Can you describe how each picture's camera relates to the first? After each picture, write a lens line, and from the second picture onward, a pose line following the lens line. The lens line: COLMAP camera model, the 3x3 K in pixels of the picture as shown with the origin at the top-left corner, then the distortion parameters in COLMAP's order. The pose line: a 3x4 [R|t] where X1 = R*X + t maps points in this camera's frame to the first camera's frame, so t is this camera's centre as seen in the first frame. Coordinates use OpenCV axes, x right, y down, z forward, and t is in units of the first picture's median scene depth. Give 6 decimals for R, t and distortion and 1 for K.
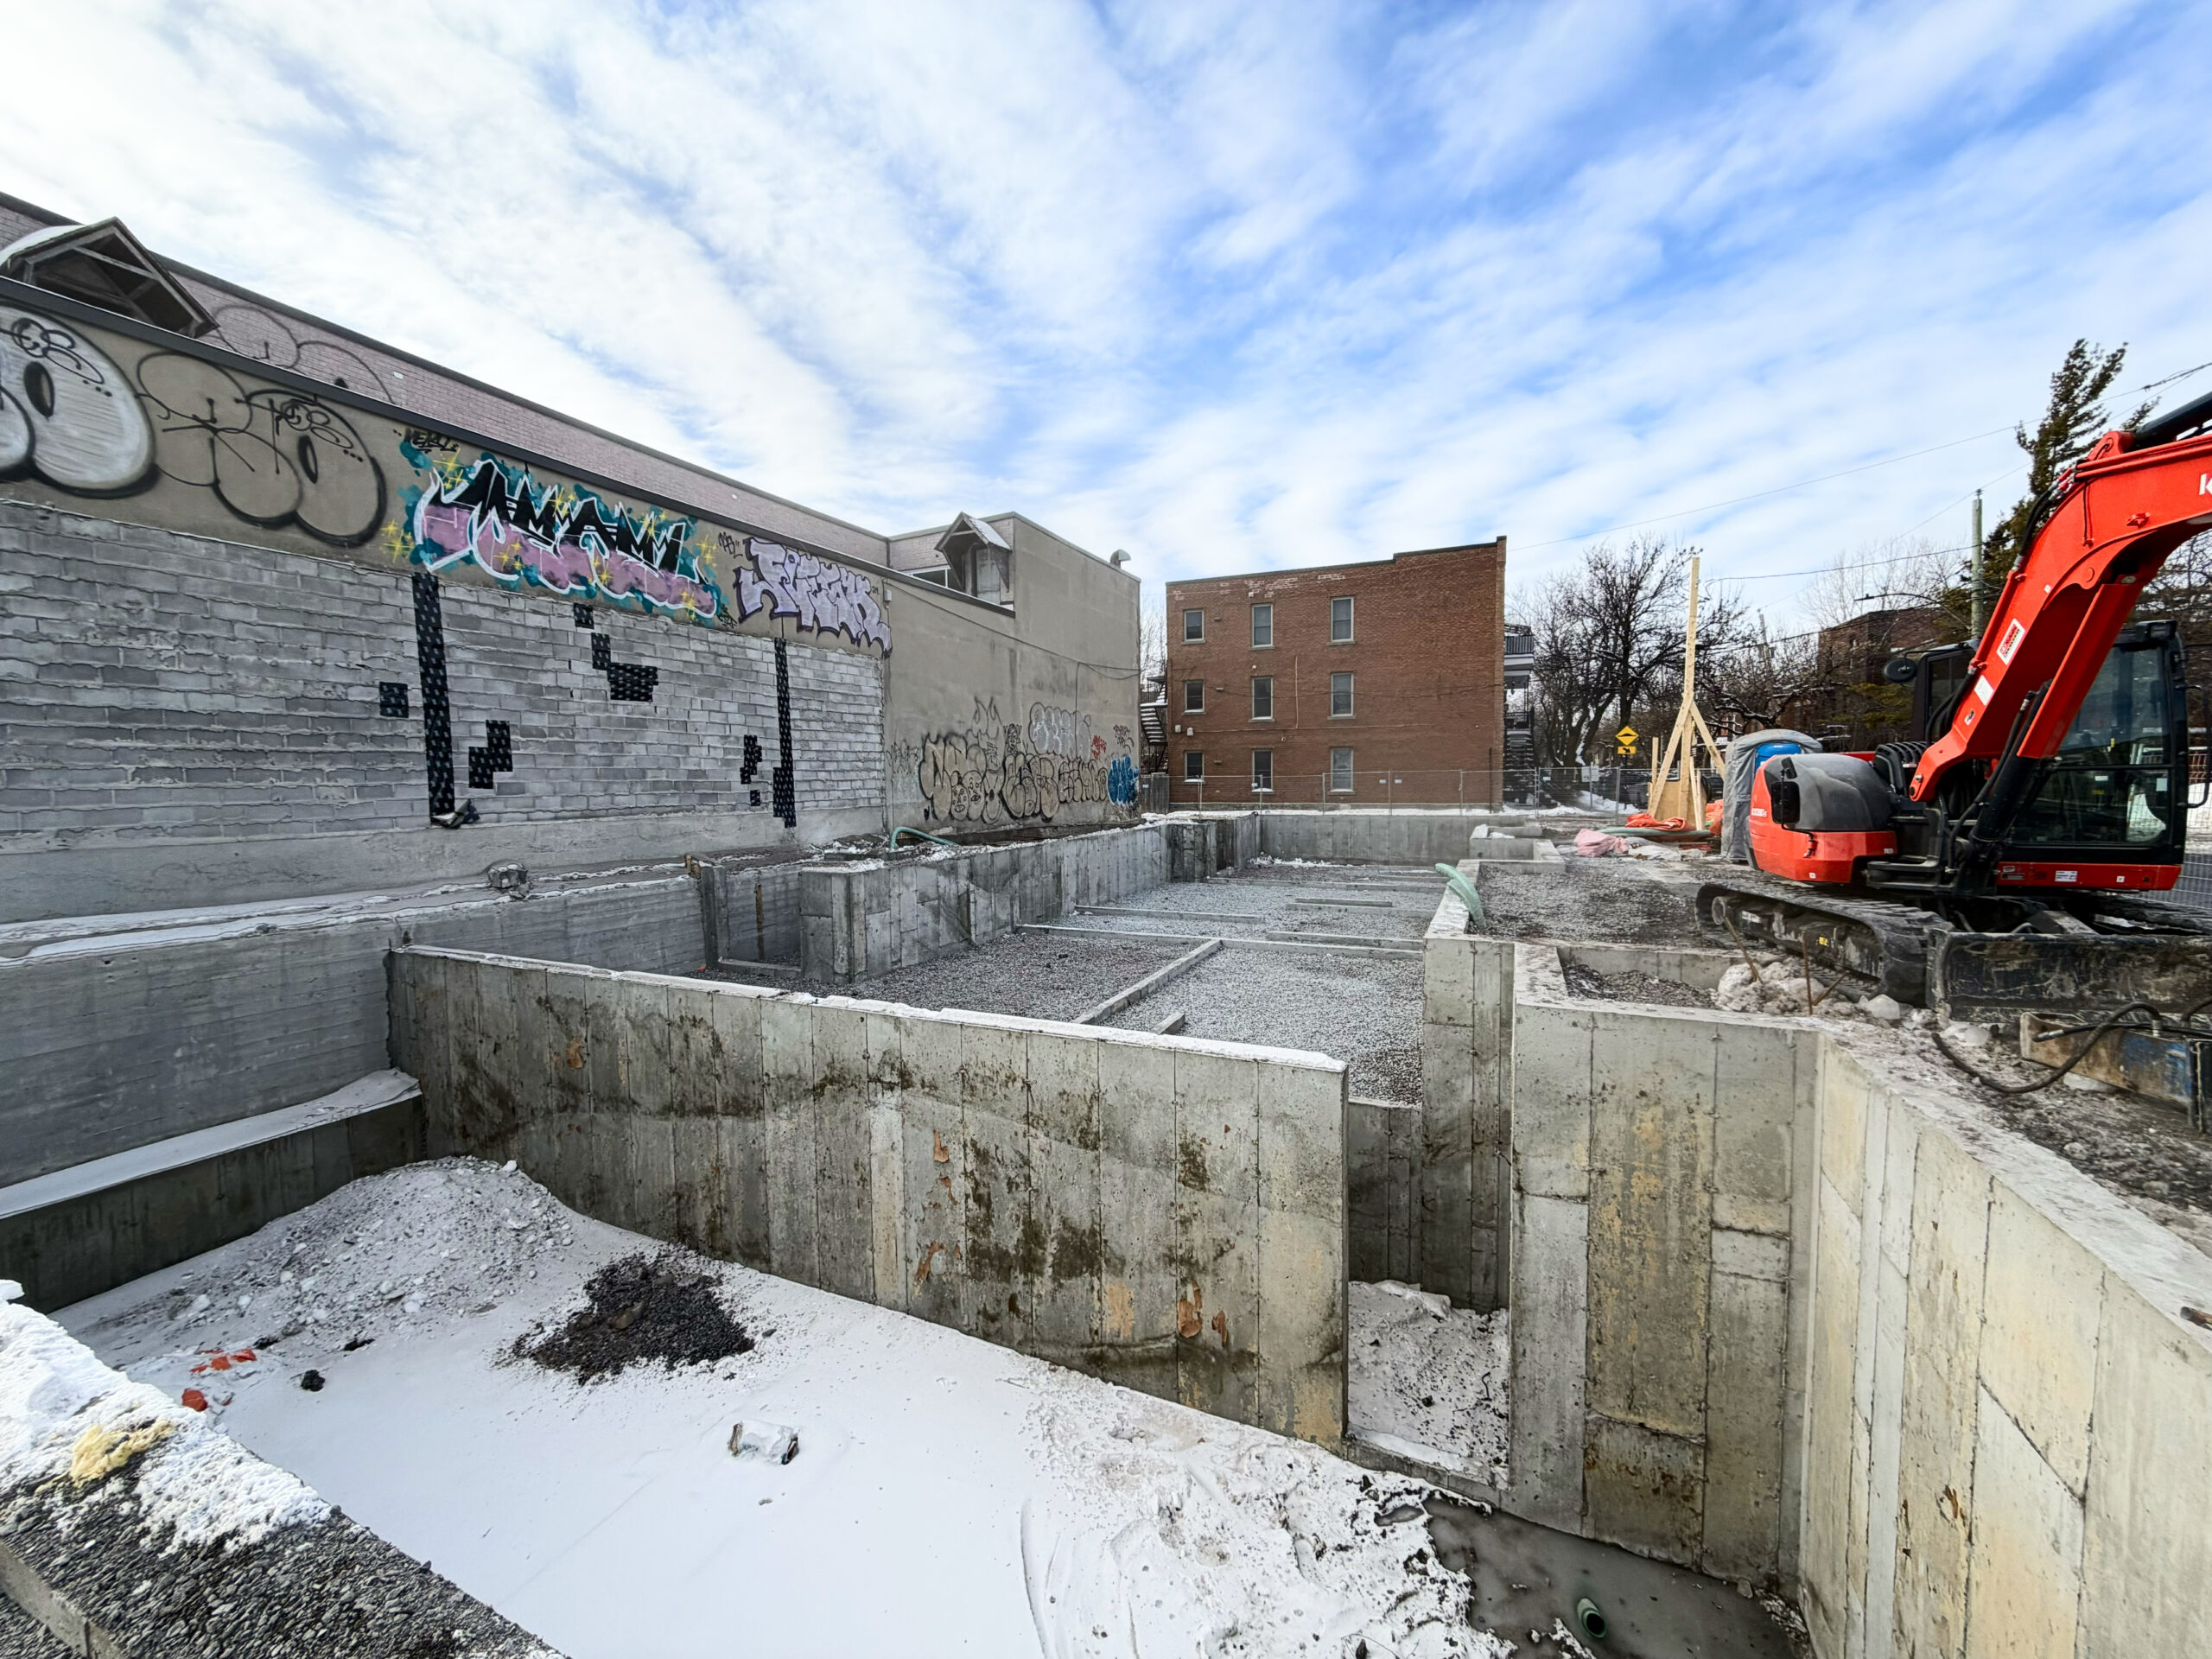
lens RADIAL K [[874.8, 0, 1107.9], [0, 874.8, 835.8], [0, 0, 1]] dist [-0.005365, -0.000434]
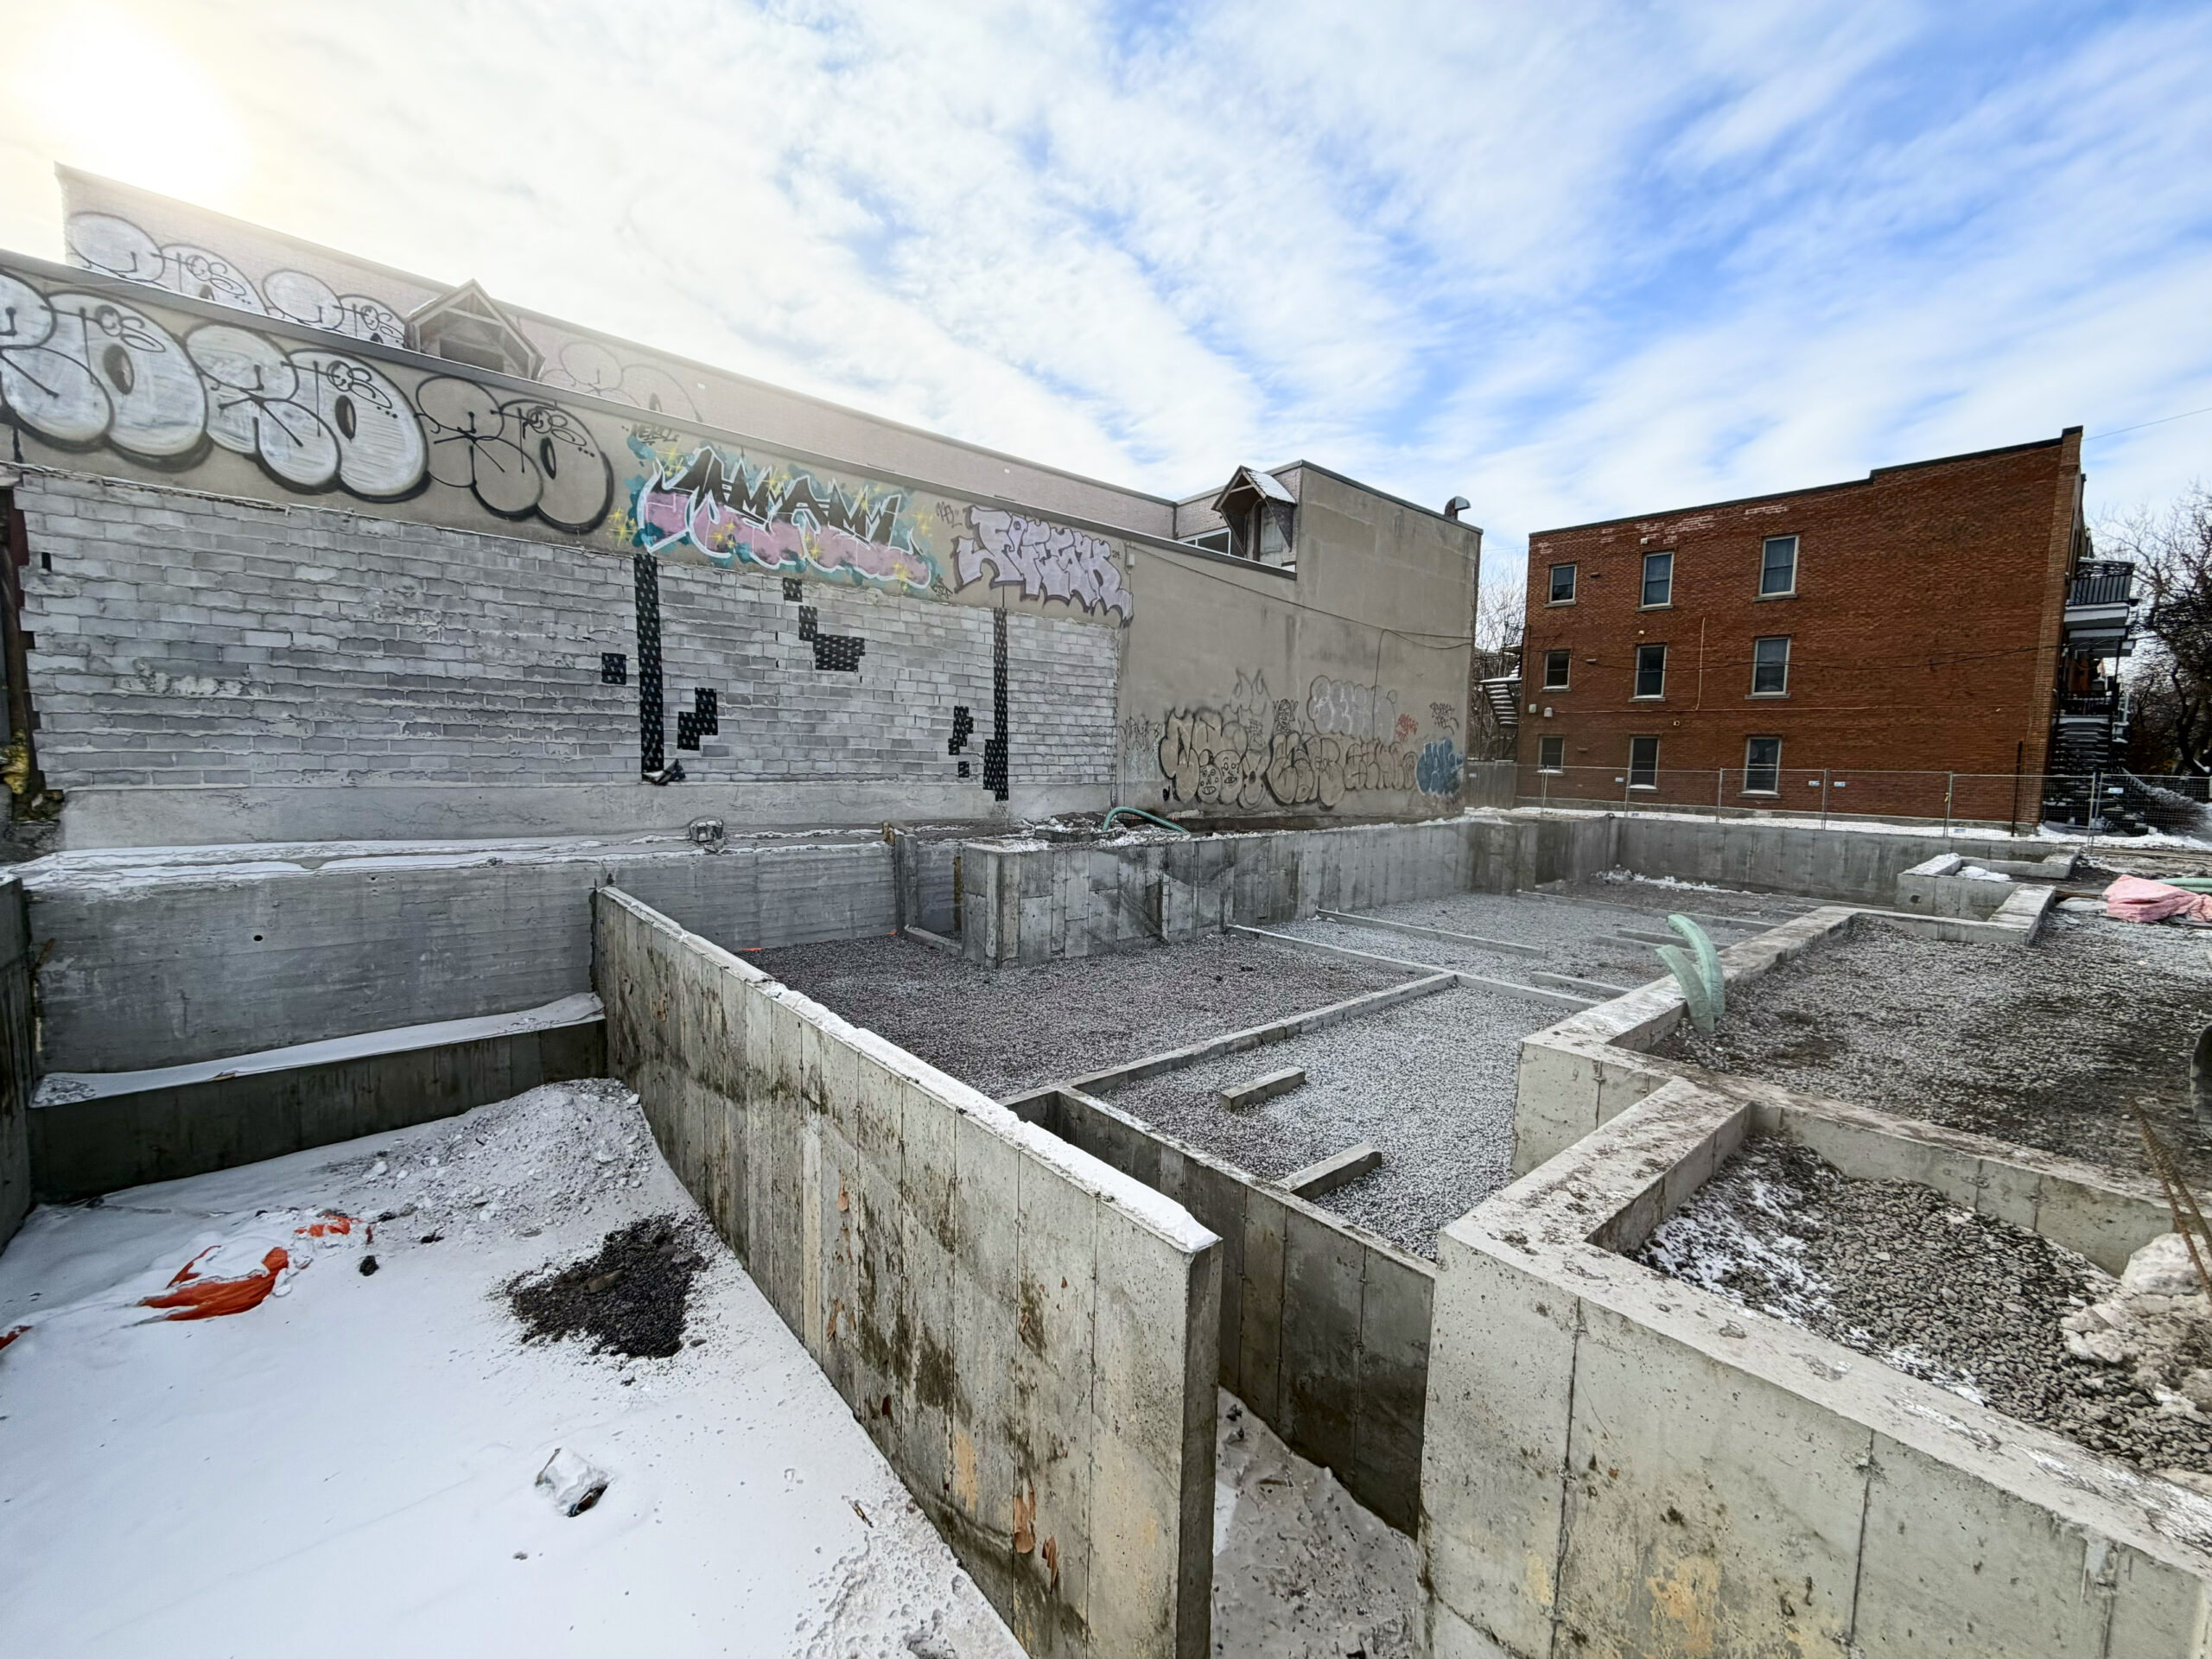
lens RADIAL K [[874.8, 0, 1113.1], [0, 874.8, 831.2], [0, 0, 1]] dist [-0.005365, -0.000434]
pose [[0.906098, 0.066553, -0.417800, 0.241082], [-0.060582, 0.997783, 0.027555, -0.015175], [0.418708, 0.000344, 0.908121, 0.232245]]
